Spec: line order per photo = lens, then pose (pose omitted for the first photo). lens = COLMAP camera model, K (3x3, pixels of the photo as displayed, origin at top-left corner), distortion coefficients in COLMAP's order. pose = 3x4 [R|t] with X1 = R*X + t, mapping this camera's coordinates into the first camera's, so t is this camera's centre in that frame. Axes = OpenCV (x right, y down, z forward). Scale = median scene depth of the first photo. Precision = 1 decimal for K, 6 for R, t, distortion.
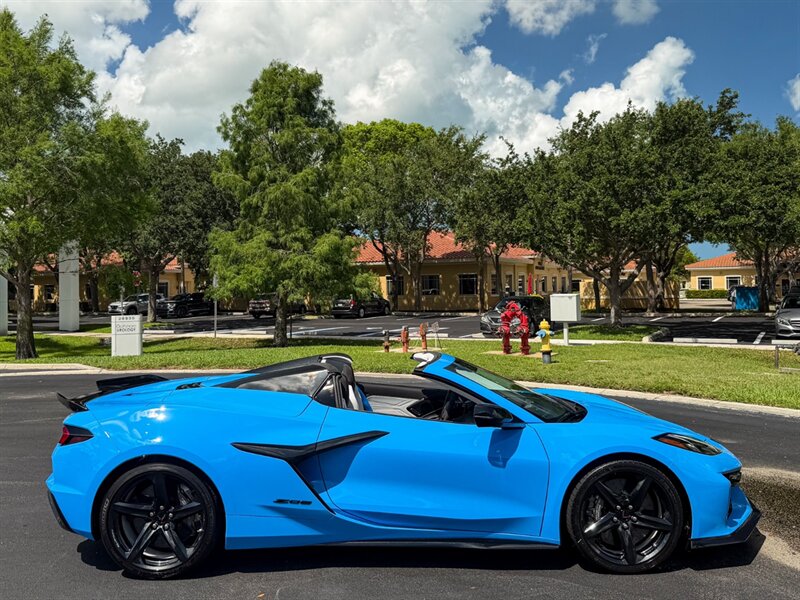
lens RADIAL K [[763.0, 0, 385.2], [0, 763.0, 282.0], [0, 0, 1]] dist [0.145766, -0.314885]
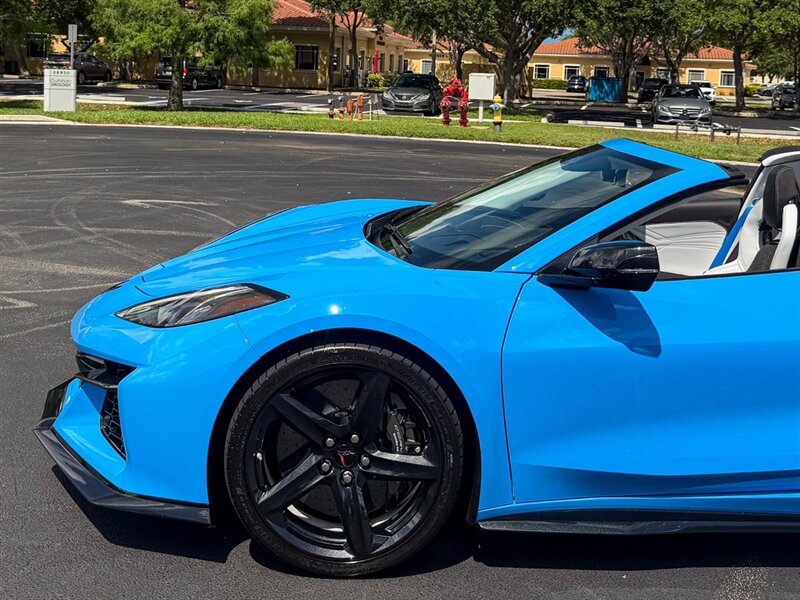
lens RADIAL K [[1000.4, 0, 420.6], [0, 1000.4, 148.0], [0, 0, 1]] dist [0.184026, -0.421531]
pose [[0.956106, 0.032342, 0.291231, -0.201427], [-0.058850, 0.994833, 0.082724, 0.007354], [-0.287051, -0.096232, 0.953069, -0.235808]]
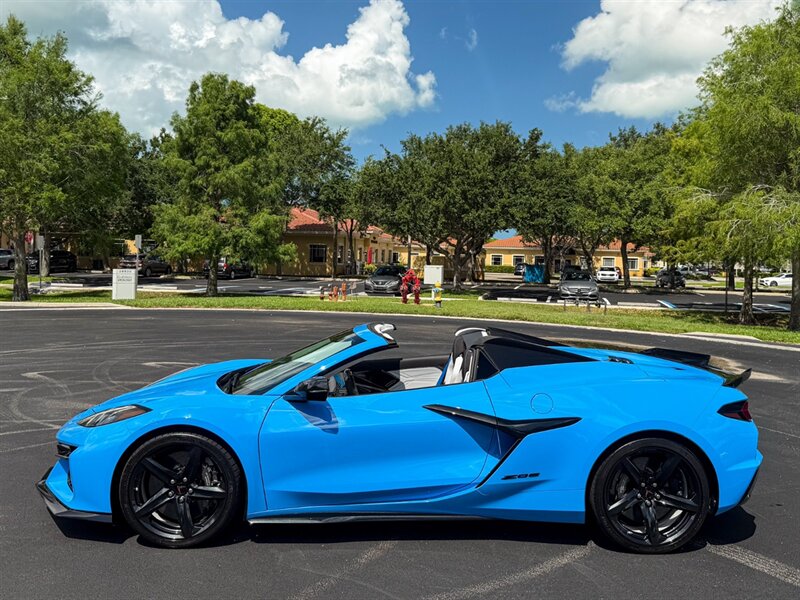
lens RADIAL K [[751.6, 0, 437.7], [0, 751.6, 271.8], [0, 0, 1]] dist [0.150516, -0.299694]
pose [[0.947134, 0.035186, 0.318902, -0.180414], [-0.044152, 0.998806, 0.020929, -0.002203], [-0.317785, -0.033903, 0.947556, -0.299624]]
